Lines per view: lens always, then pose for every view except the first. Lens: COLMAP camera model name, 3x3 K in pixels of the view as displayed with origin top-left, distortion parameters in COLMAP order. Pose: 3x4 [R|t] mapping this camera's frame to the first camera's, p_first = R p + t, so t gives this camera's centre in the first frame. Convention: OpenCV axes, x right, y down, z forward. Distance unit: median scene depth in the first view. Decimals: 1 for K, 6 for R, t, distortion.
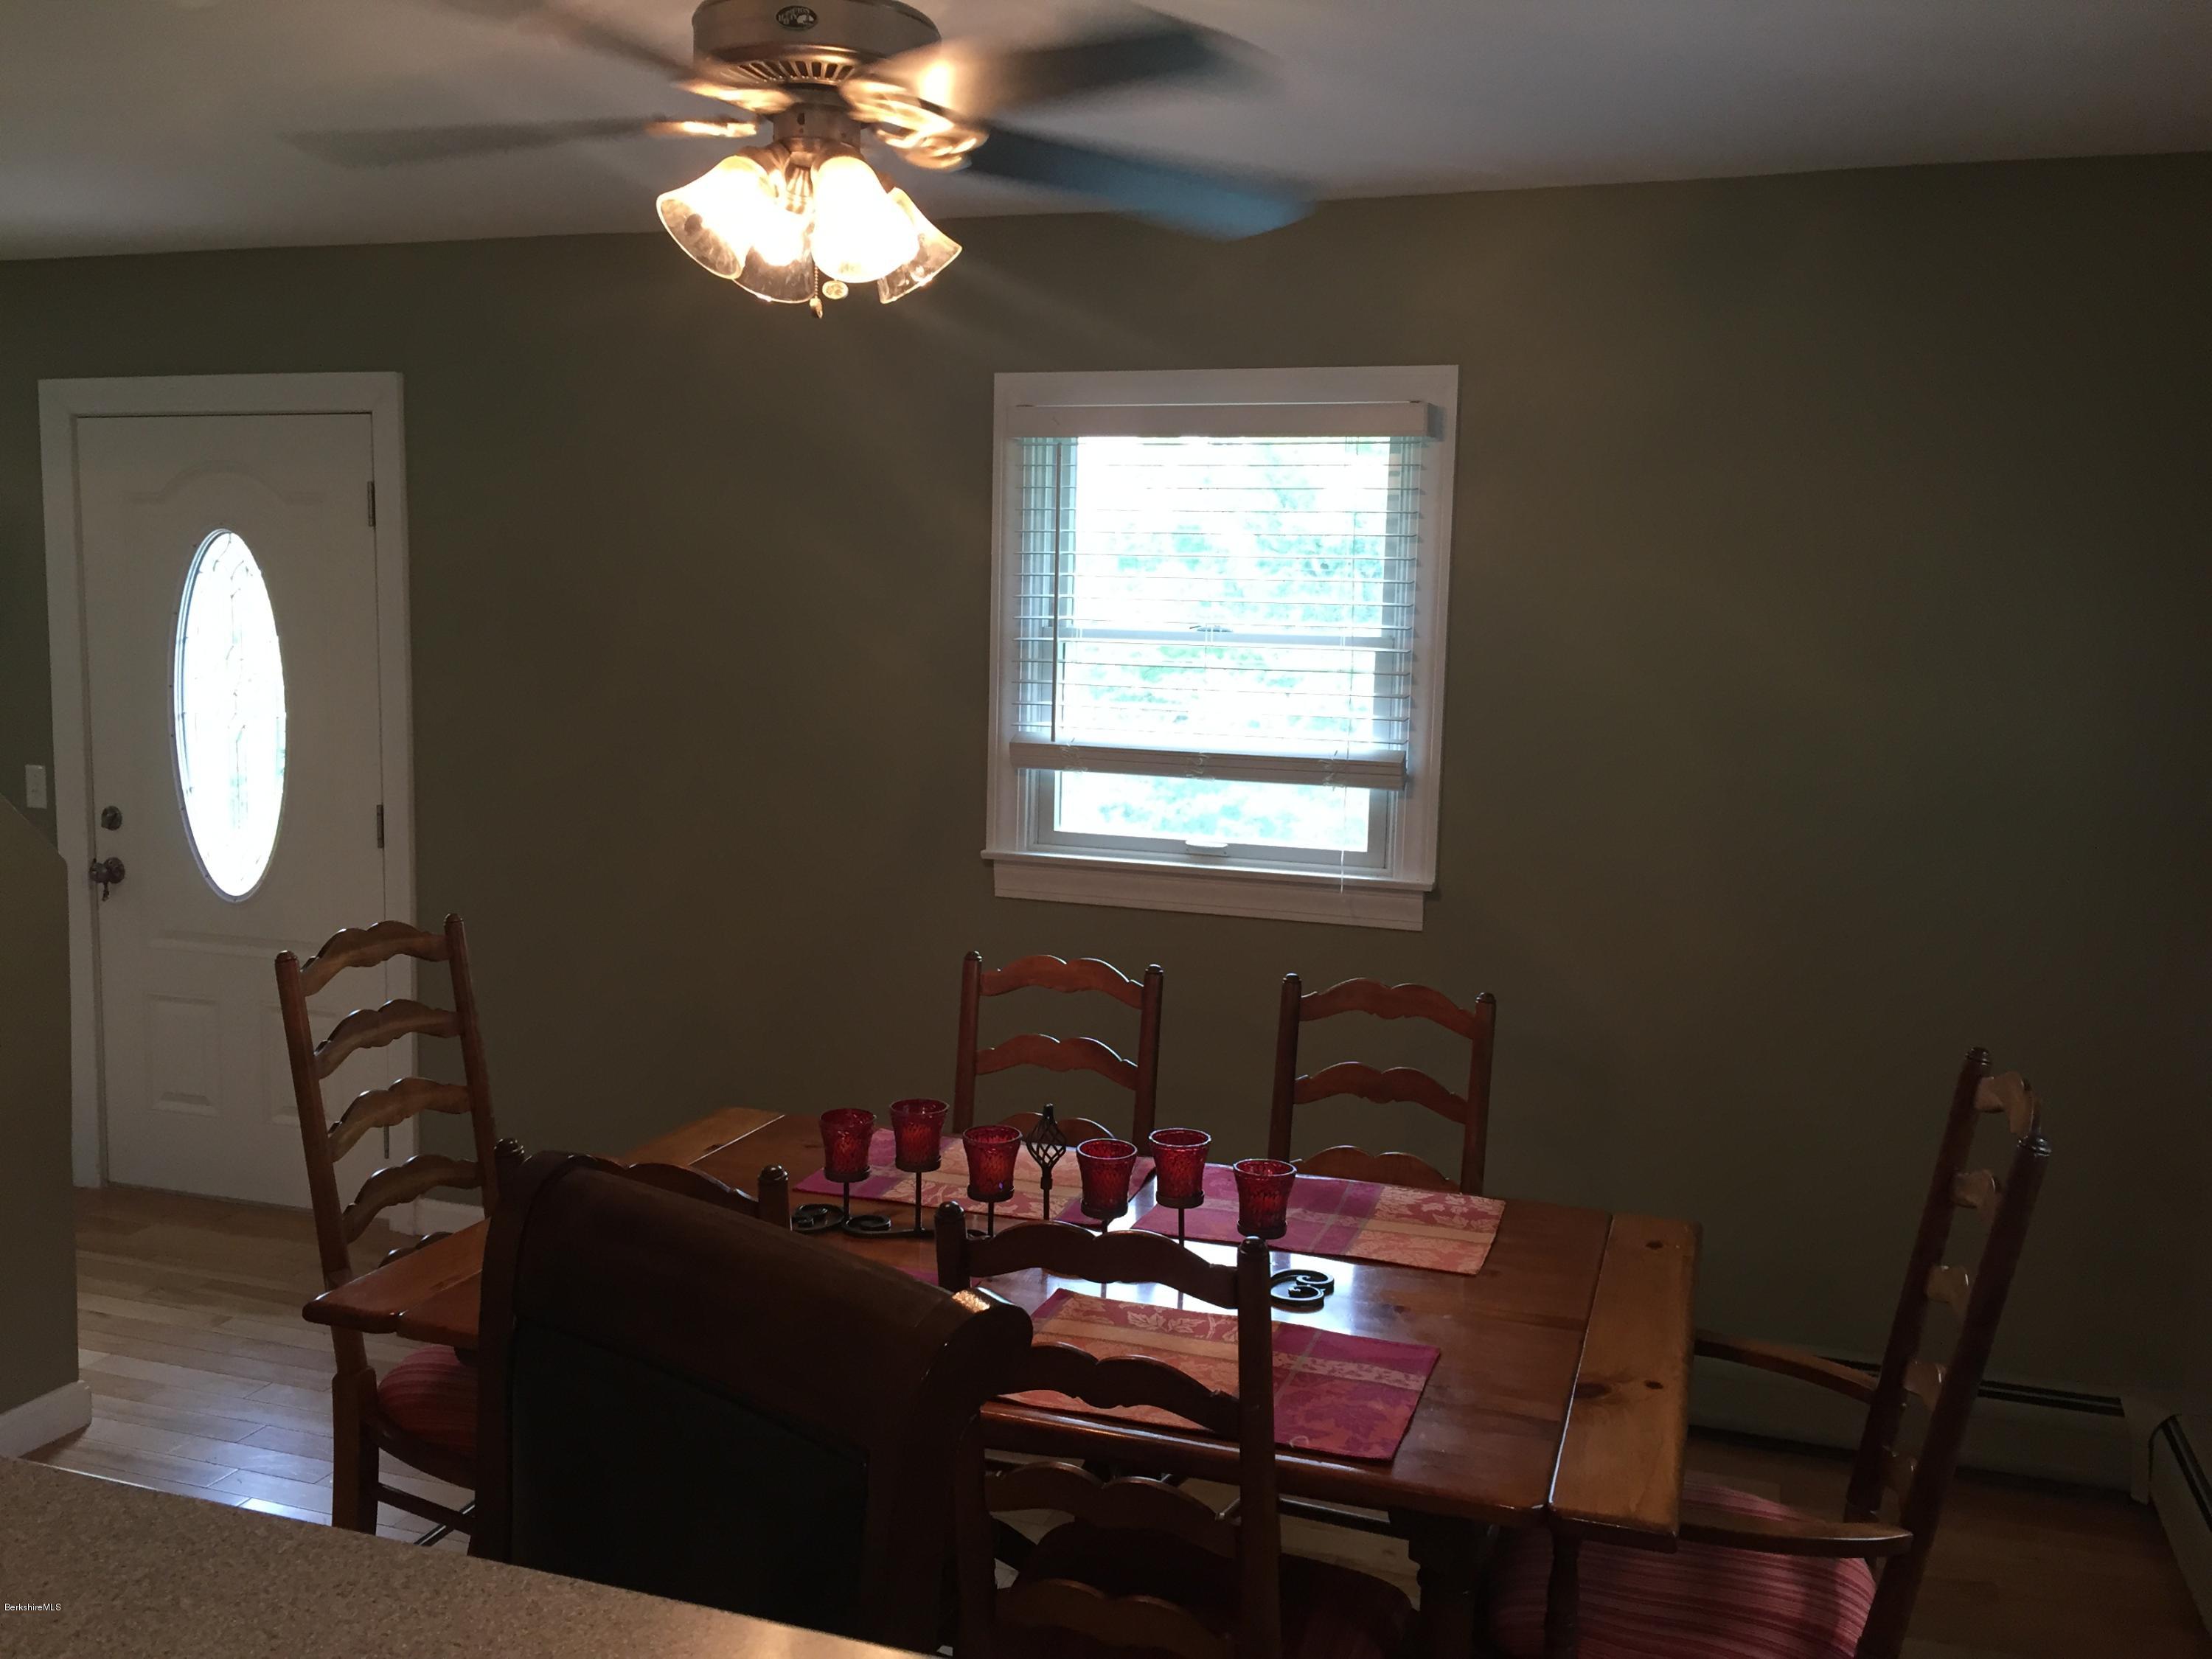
lens RADIAL K [[1886.1, 0, 1098.4], [0, 1886.1, 821.5], [0, 0, 1]] dist [0.083768, -0.102895]
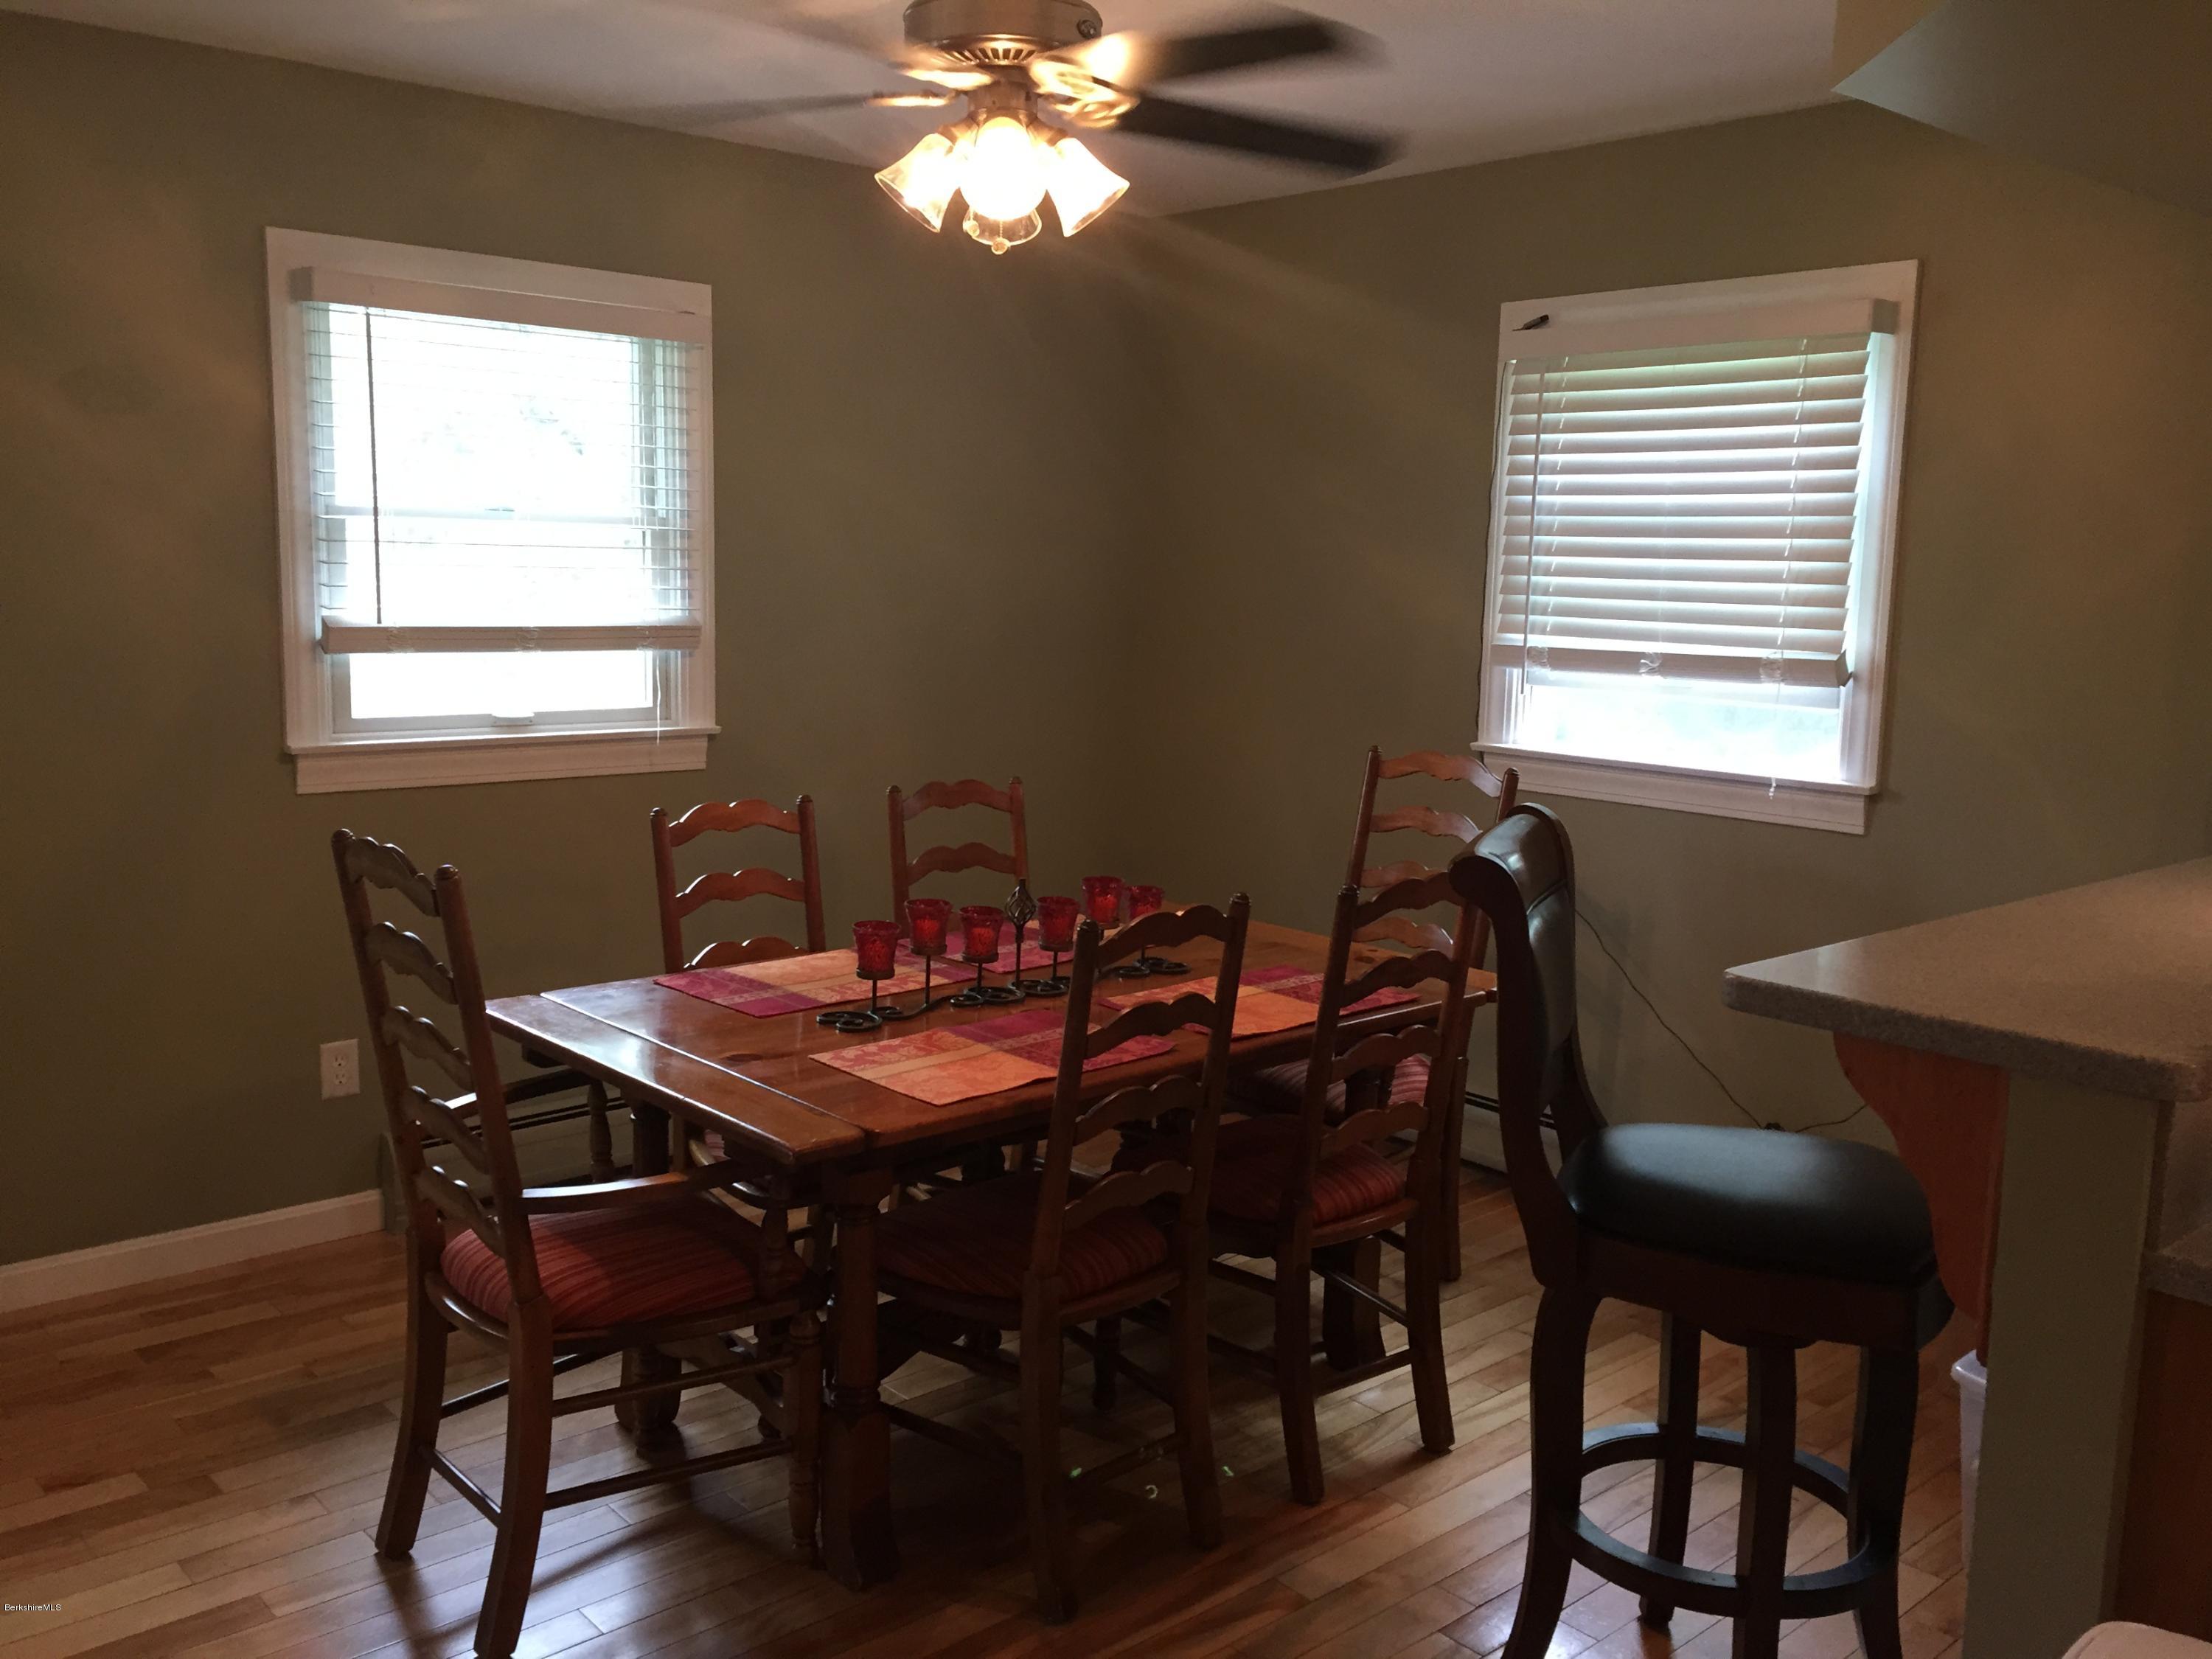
lens RADIAL K [[1886.1, 0, 1098.4], [0, 1886.1, 821.5], [0, 0, 1]] dist [0.083768, -0.102895]
pose [[0.469988, -0.139796, 0.871532, -0.748157], [0.083232, 0.989998, 0.113914, -0.023636], [-0.878740, 0.019001, 0.476923, 0.220648]]
